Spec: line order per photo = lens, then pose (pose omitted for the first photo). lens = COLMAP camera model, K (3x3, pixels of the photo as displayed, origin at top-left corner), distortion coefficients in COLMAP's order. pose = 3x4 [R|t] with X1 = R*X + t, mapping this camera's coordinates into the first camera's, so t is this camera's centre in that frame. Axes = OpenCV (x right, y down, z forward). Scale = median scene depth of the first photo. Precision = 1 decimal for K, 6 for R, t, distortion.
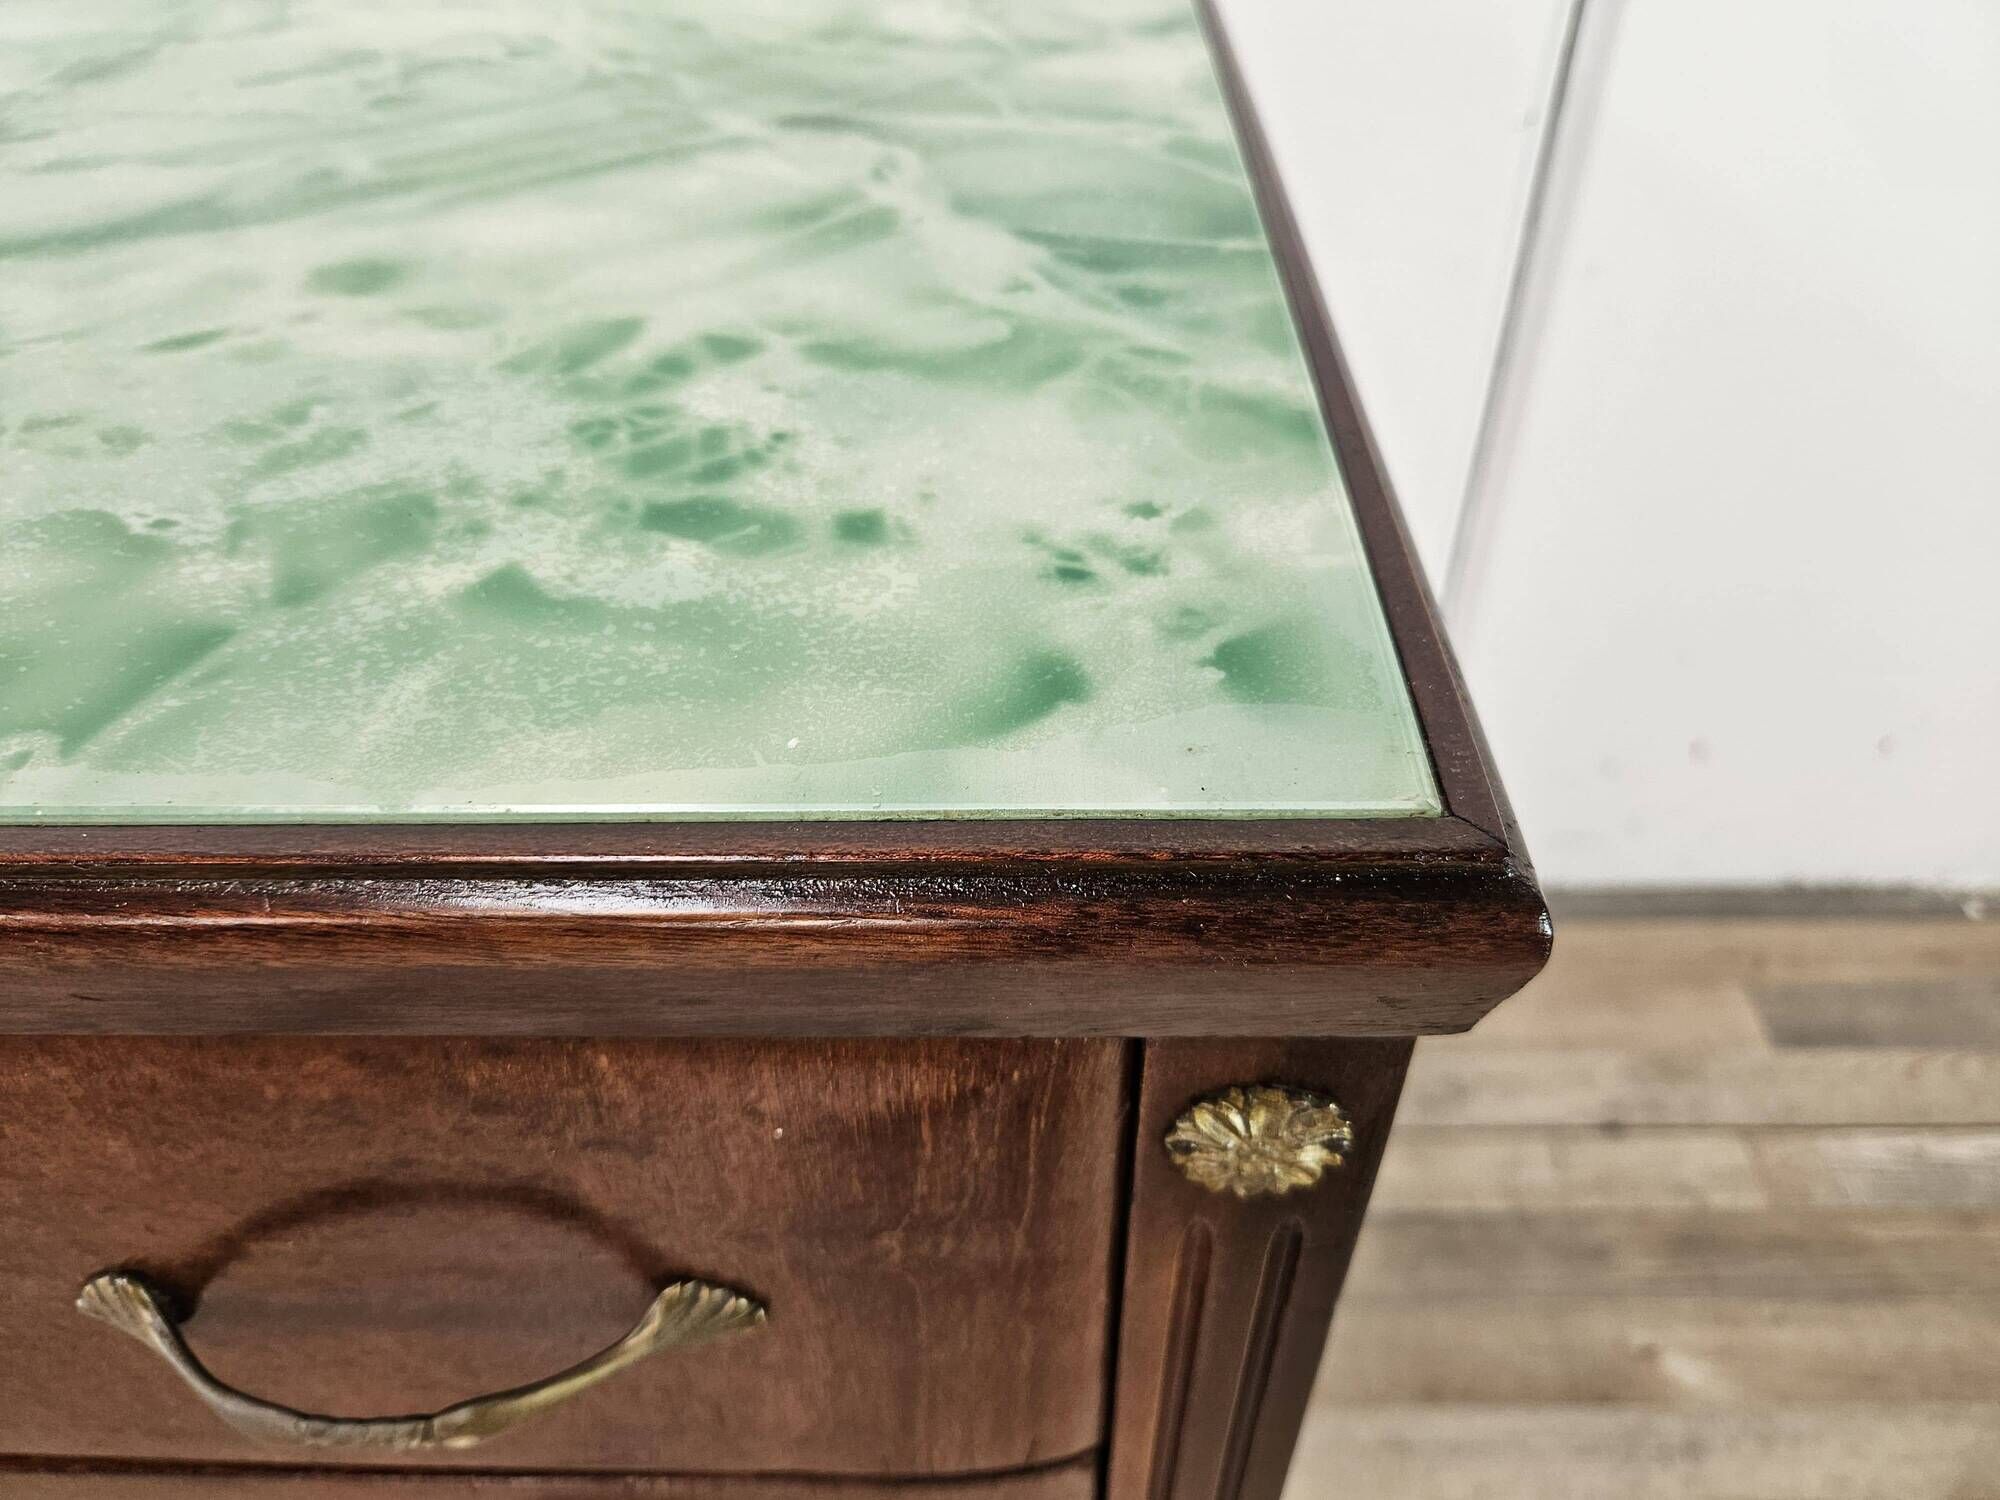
lens RADIAL K [[1379.9, 0, 999.8], [0, 1379.9, 746.9], [0, 0, 1]] dist [0.046856, -0.048635]
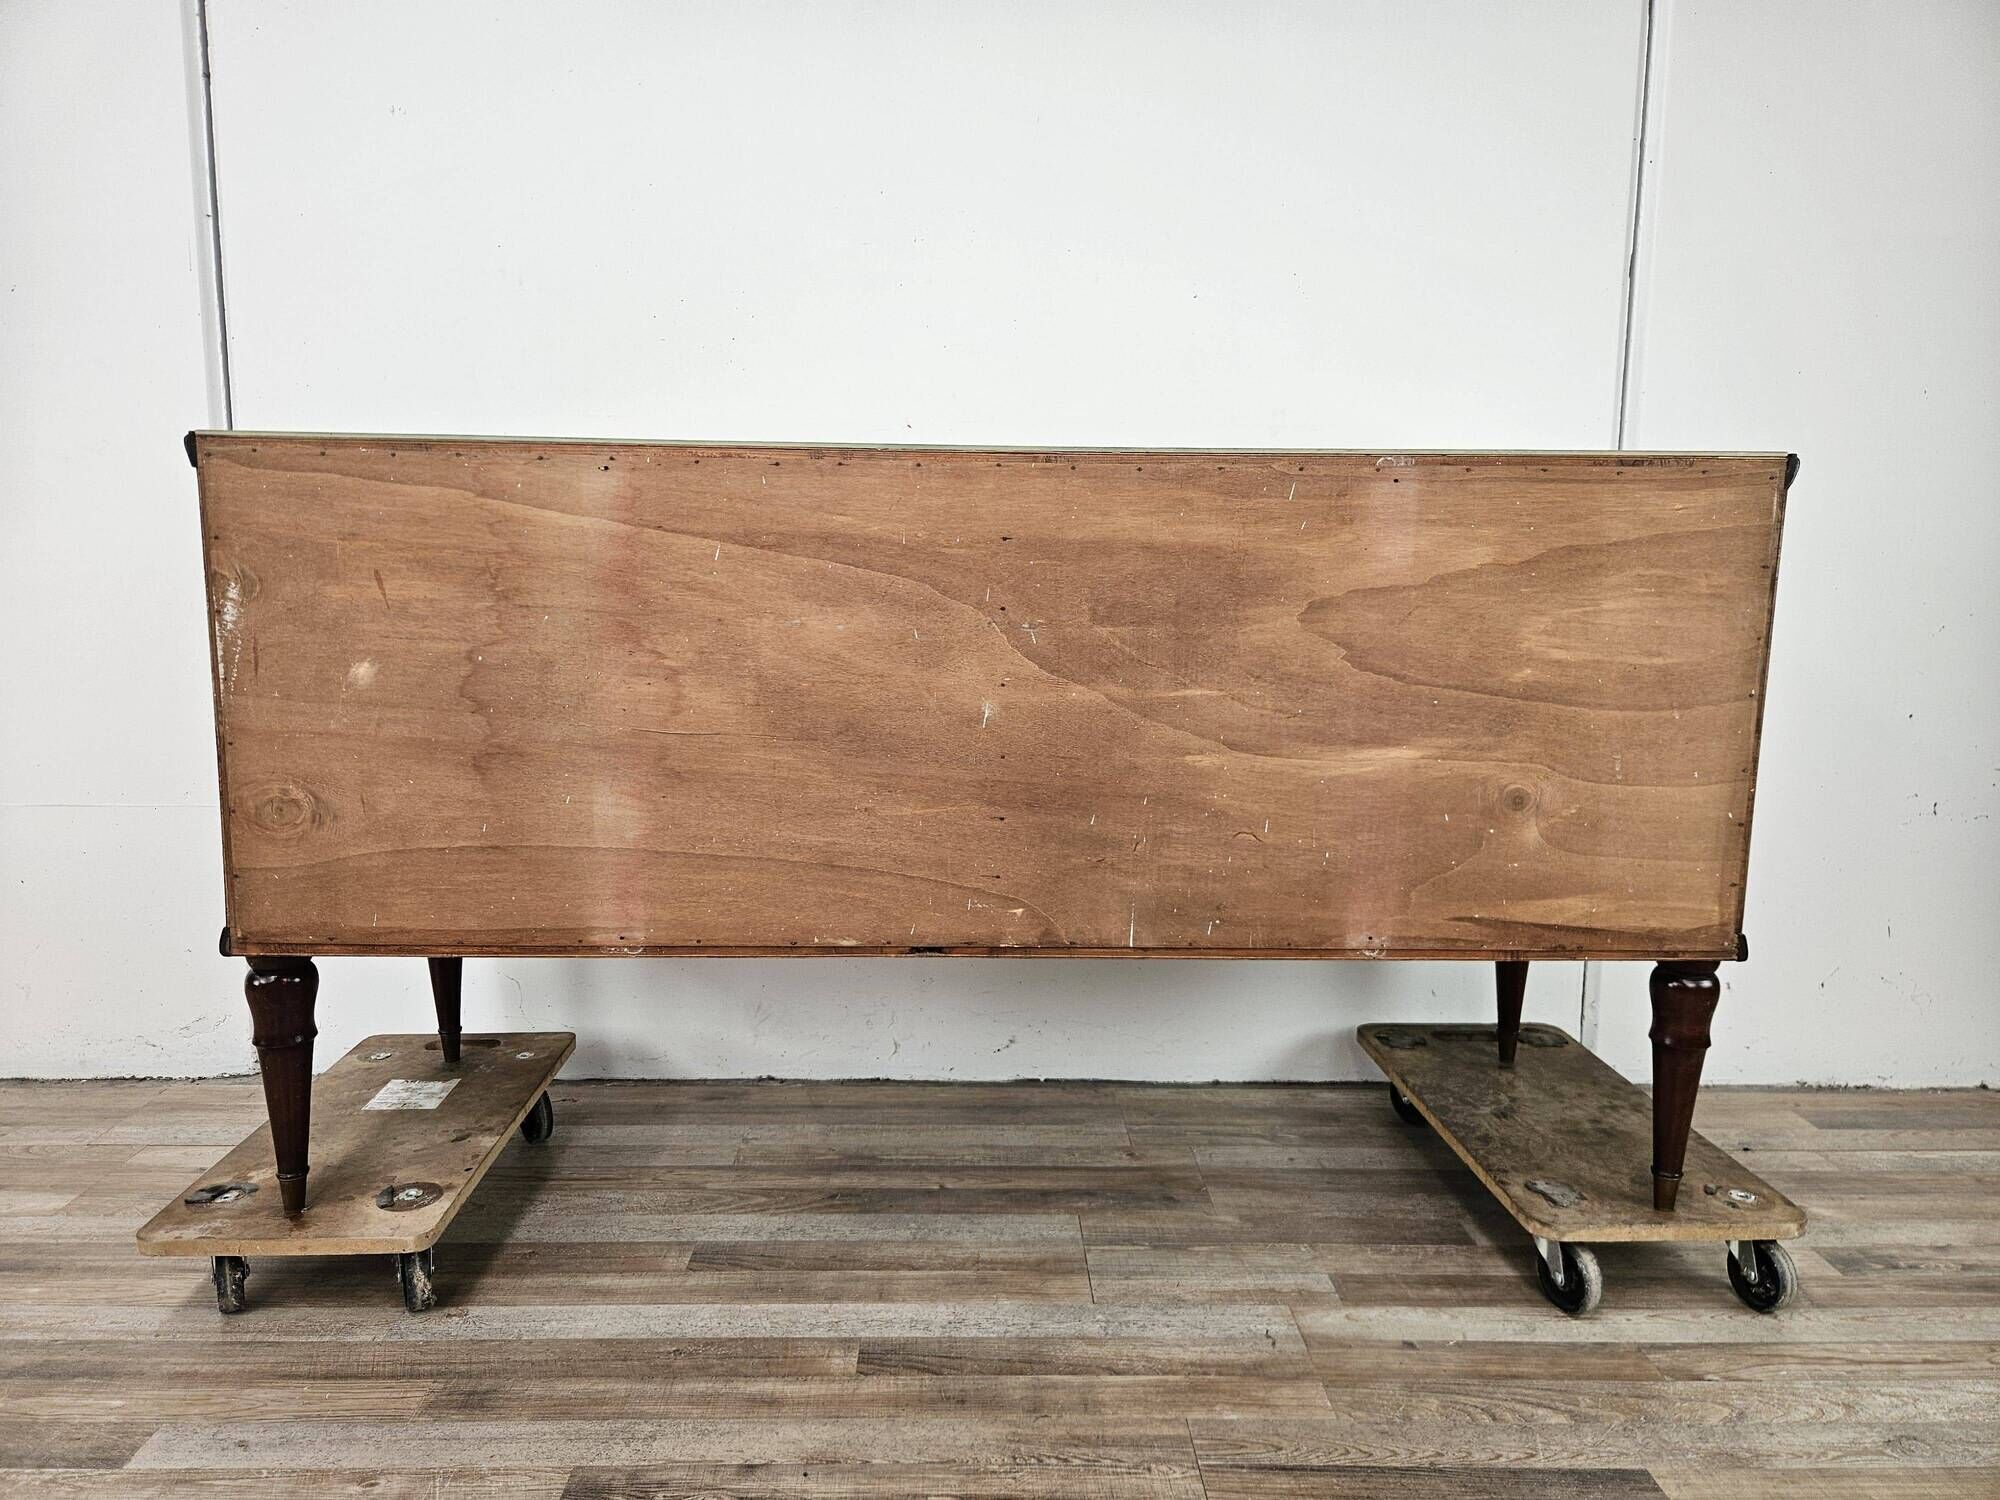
lens RADIAL K [[1379.9, 0, 991.1], [0, 1379.9, 724.9], [0, 0, 1]] dist [0.046856, -0.048635]
pose [[0.997938, 0.030813, 0.056313, -2.813377], [0.007061, 0.819240, -0.573407, 3.563914], [-0.063802, 0.572622, 0.817333, -3.177584]]
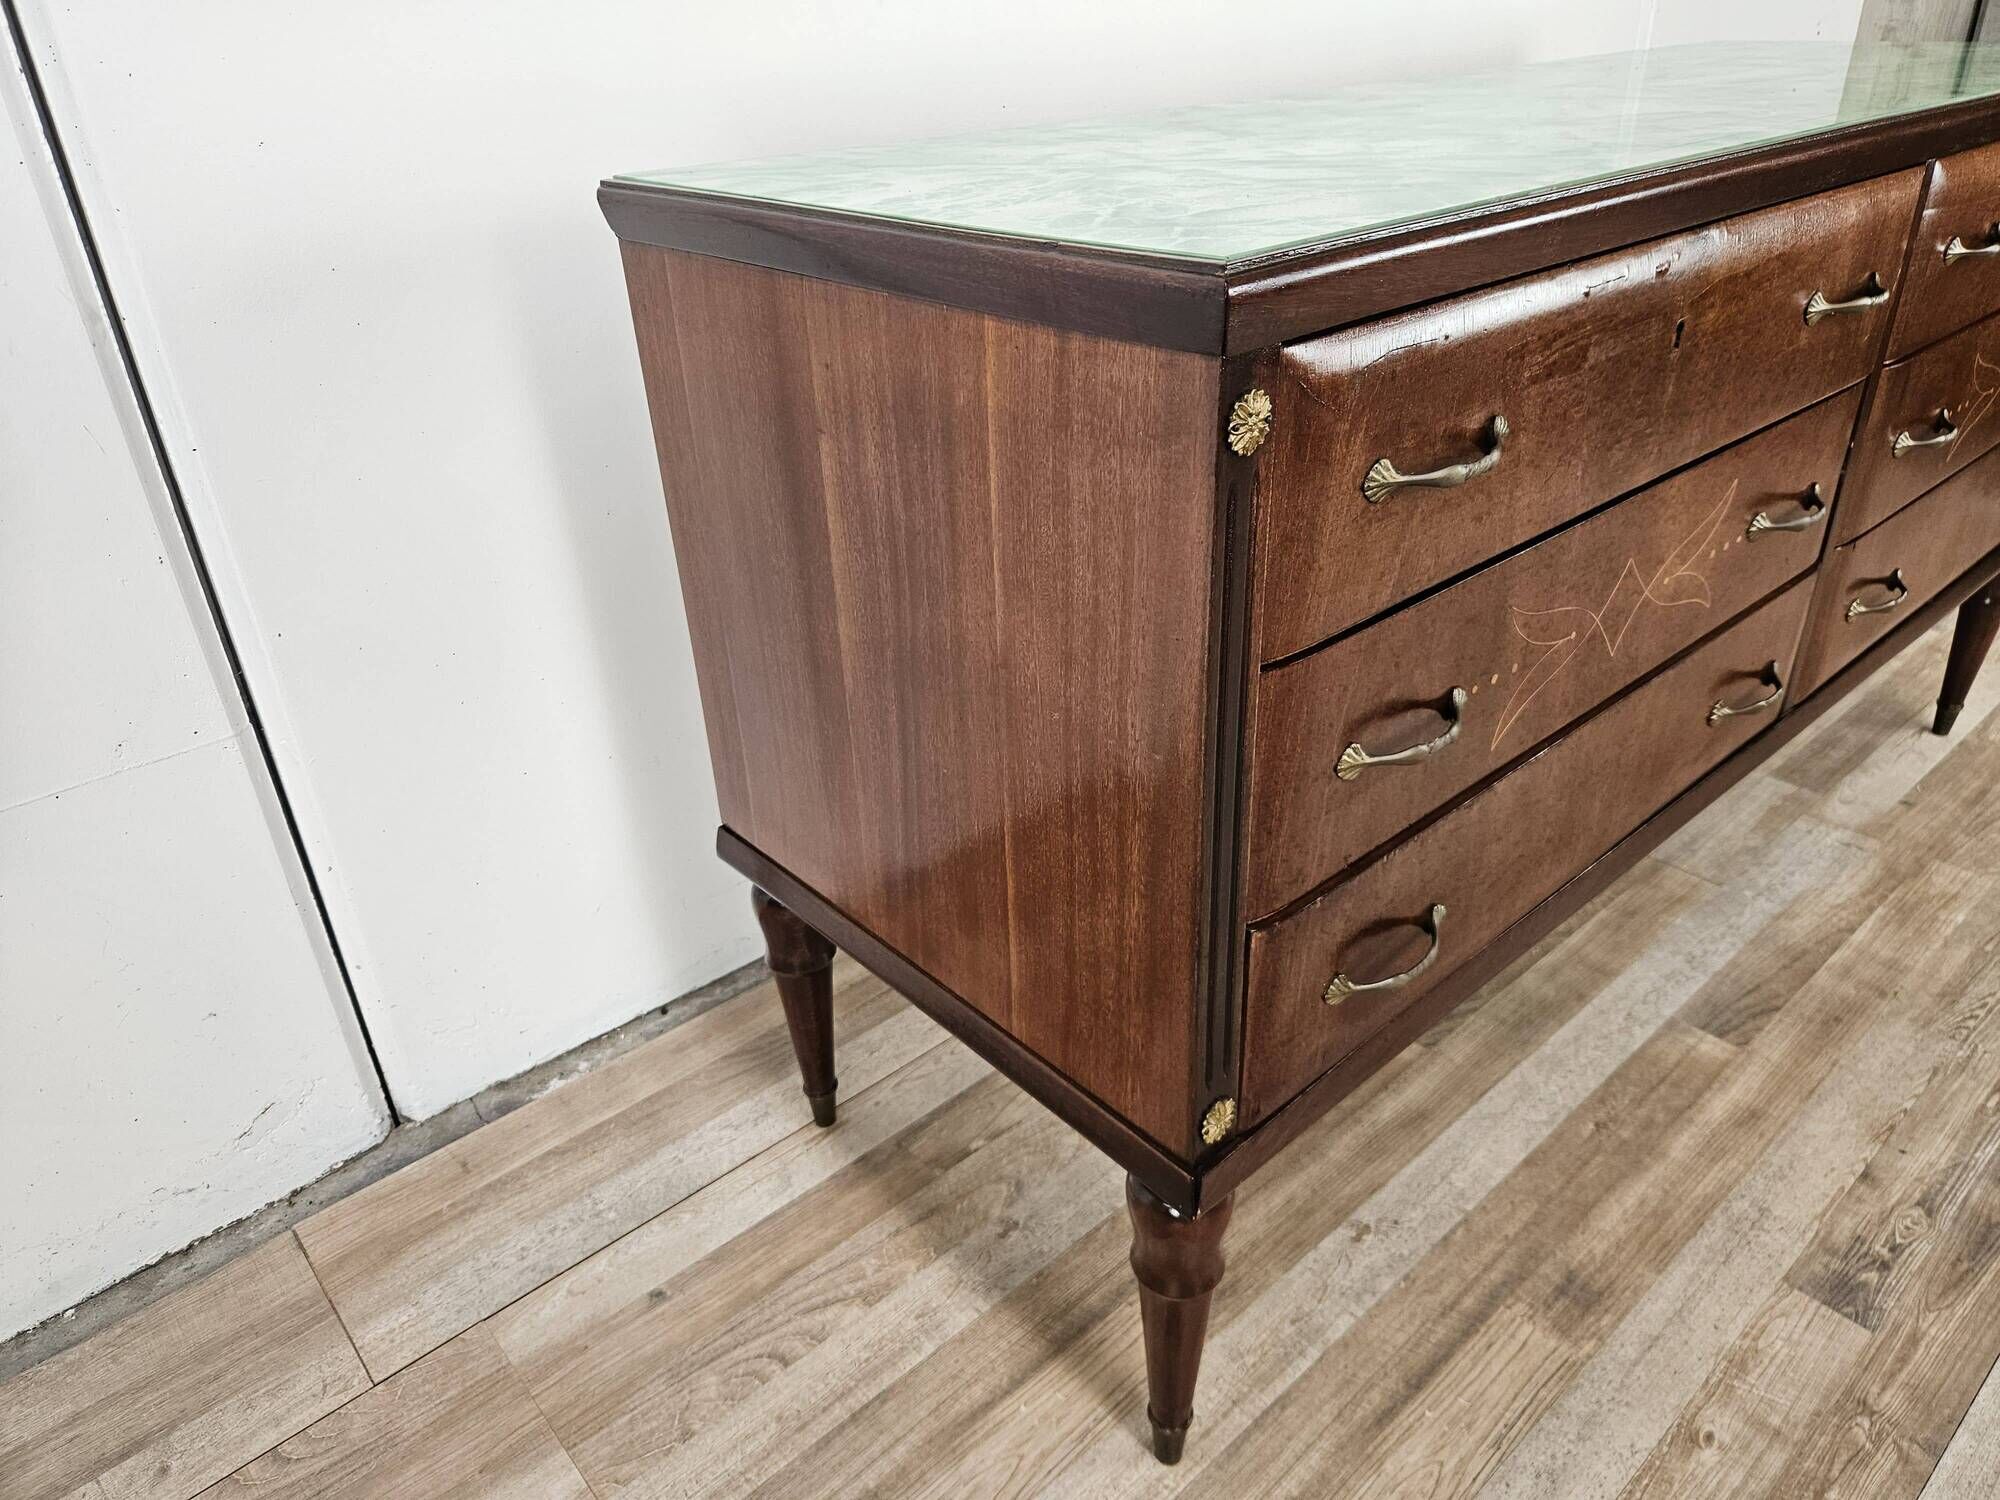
lens RADIAL K [[1379.9, 0, 1007.7], [0, 1379.9, 738.3], [0, 0, 1]] dist [0.046856, -0.048635]
pose [[0.724621, -0.331057, 0.604422, -7.643852], [0.478859, 0.872612, -0.096138, 0.719283], [-0.495598, 0.359096, 0.790843, -0.370972]]
